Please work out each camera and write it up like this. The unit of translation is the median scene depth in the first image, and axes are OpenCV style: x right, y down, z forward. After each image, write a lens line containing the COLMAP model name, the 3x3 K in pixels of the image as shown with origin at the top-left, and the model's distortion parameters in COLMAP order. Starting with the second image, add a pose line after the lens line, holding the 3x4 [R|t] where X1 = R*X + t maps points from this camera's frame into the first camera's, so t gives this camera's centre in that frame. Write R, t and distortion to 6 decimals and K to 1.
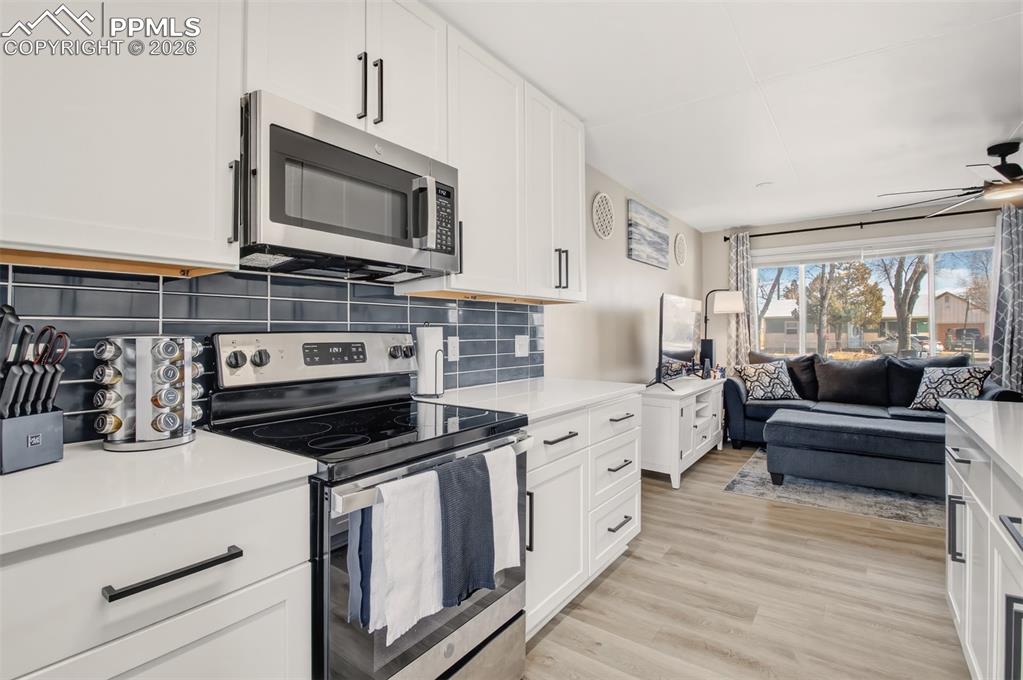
lens RADIAL K [[487.2, 0, 513.6], [0, 487.2, 324.9], [0, 0, 1]] dist [-0.002374, -0.008361]
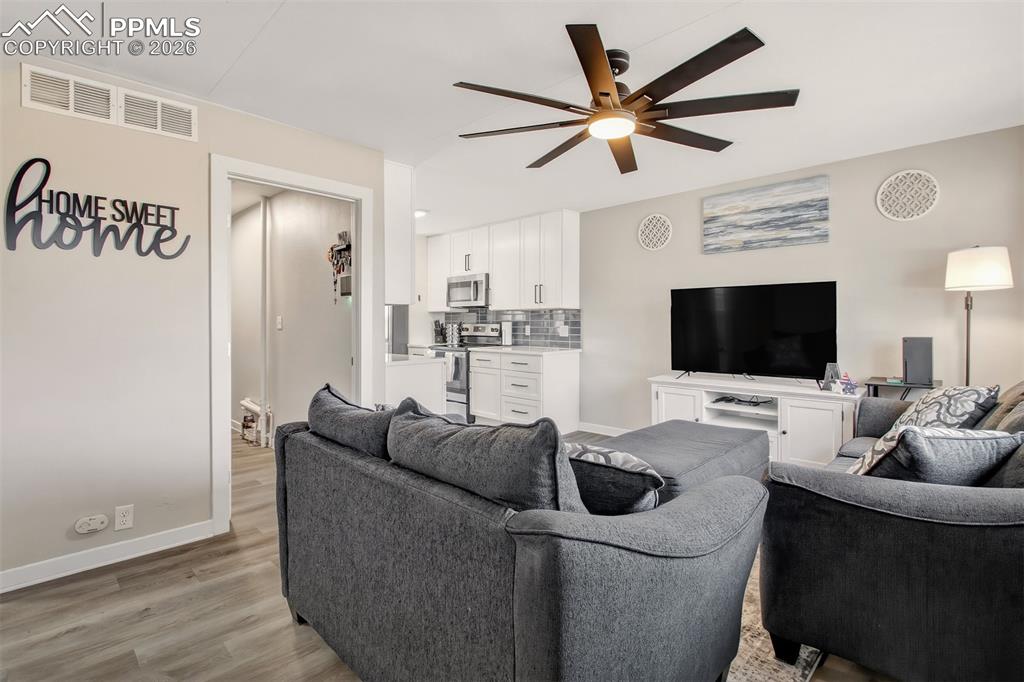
lens RADIAL K [[487.7, 0, 506.3], [0, 487.7, 334.7], [0, 0, 1]] dist [-0.002374, -0.008361]
pose [[-0.174027, 0.025875, -0.984401, 1.353096], [0.014748, 0.999611, 0.023668, 0.005566], [0.984630, -0.010399, -0.174341, 0.756678]]
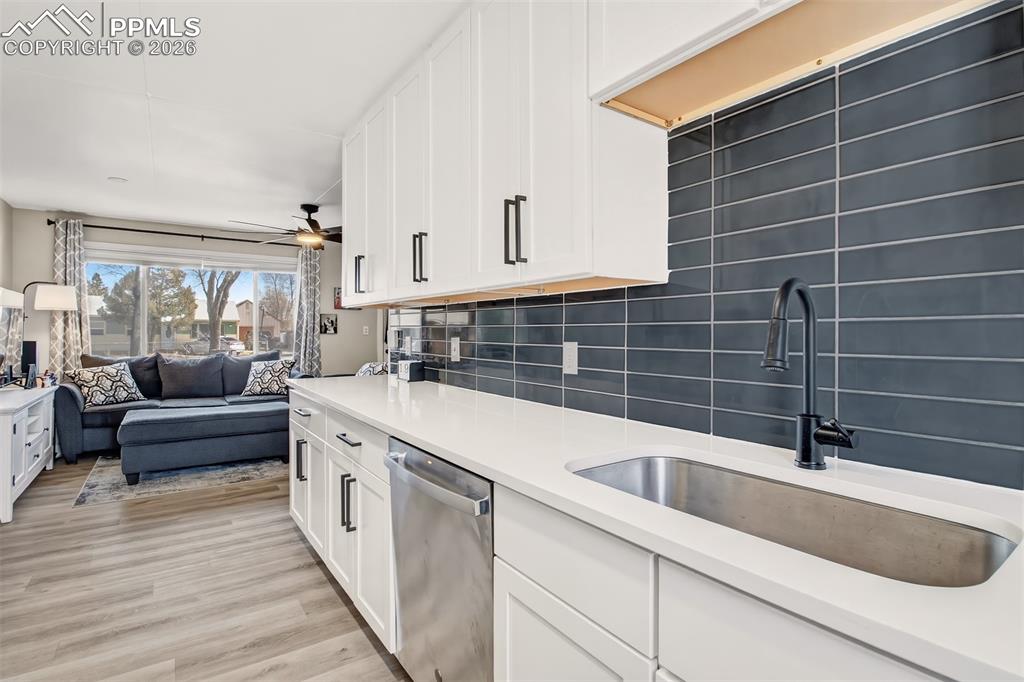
lens RADIAL K [[487.7, 0, 517.0], [0, 487.7, 337.0], [0, 0, 1]] dist [-0.002374, -0.008361]
pose [[0.323580, -0.000055, 0.946201, -0.131814], [-0.020672, 0.999761, 0.007128, -0.000206], [-0.945975, -0.021866, 0.323502, -0.060534]]
